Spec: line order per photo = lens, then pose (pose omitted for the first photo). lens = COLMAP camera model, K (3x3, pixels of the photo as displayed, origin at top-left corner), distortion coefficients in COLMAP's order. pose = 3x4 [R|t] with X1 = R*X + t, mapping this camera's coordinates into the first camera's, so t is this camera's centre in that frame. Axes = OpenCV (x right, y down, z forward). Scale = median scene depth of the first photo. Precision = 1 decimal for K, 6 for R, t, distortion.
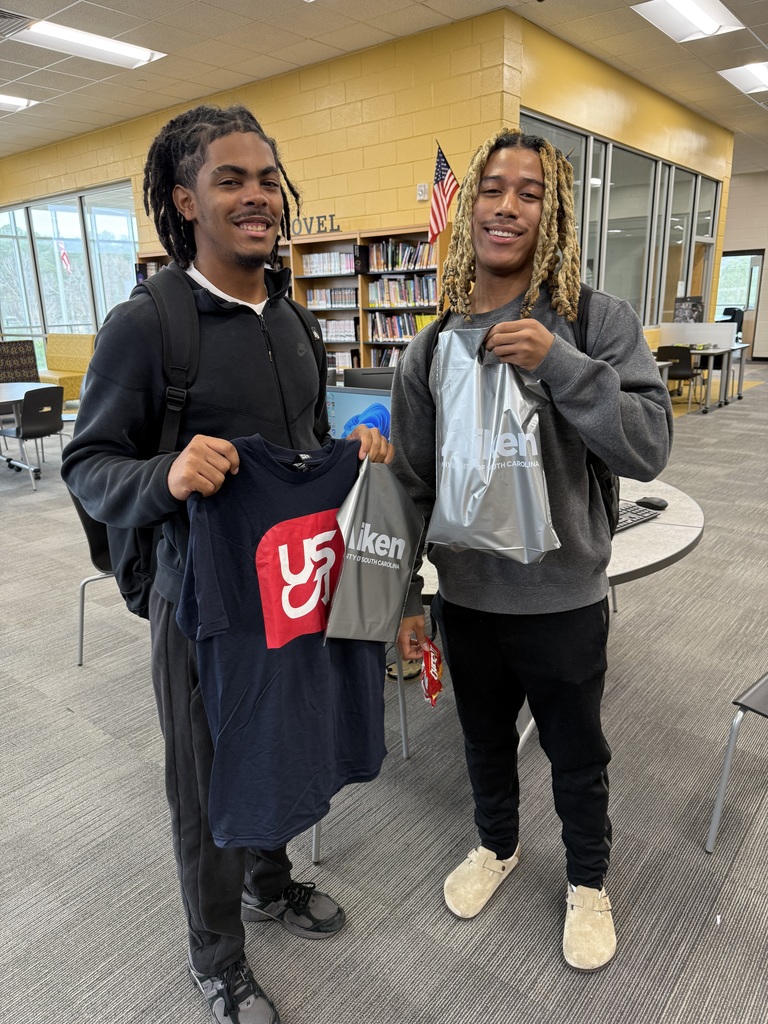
lens RADIAL K [[723.5, 0, 384.0], [0, 723.5, 512.0], [0, 0, 1]] dist [0.019331, -0.000700]
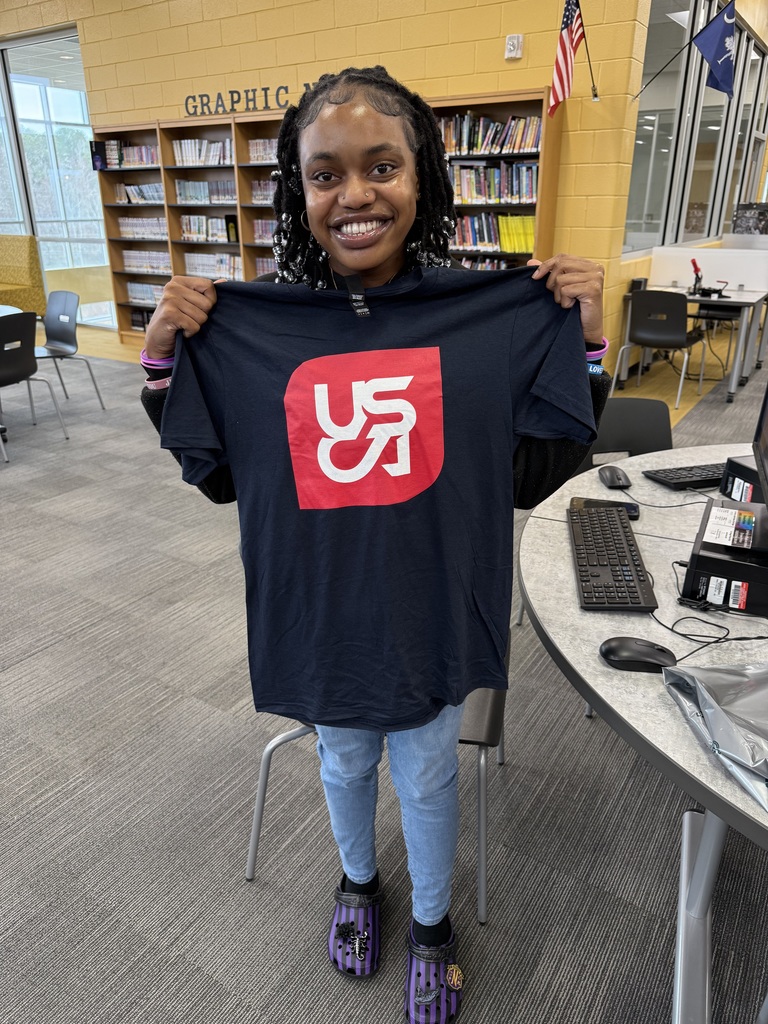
lens RADIAL K [[729.4, 0, 384.5], [0, 729.4, 500.0], [0, 0, 1]] dist [-0.044142, 0.055805]
pose [[0.993277, -0.022896, 0.113472, -0.171241], [0.011149, 0.994608, 0.103101, -0.053195], [-0.115221, -0.101142, 0.988177, 0.227006]]
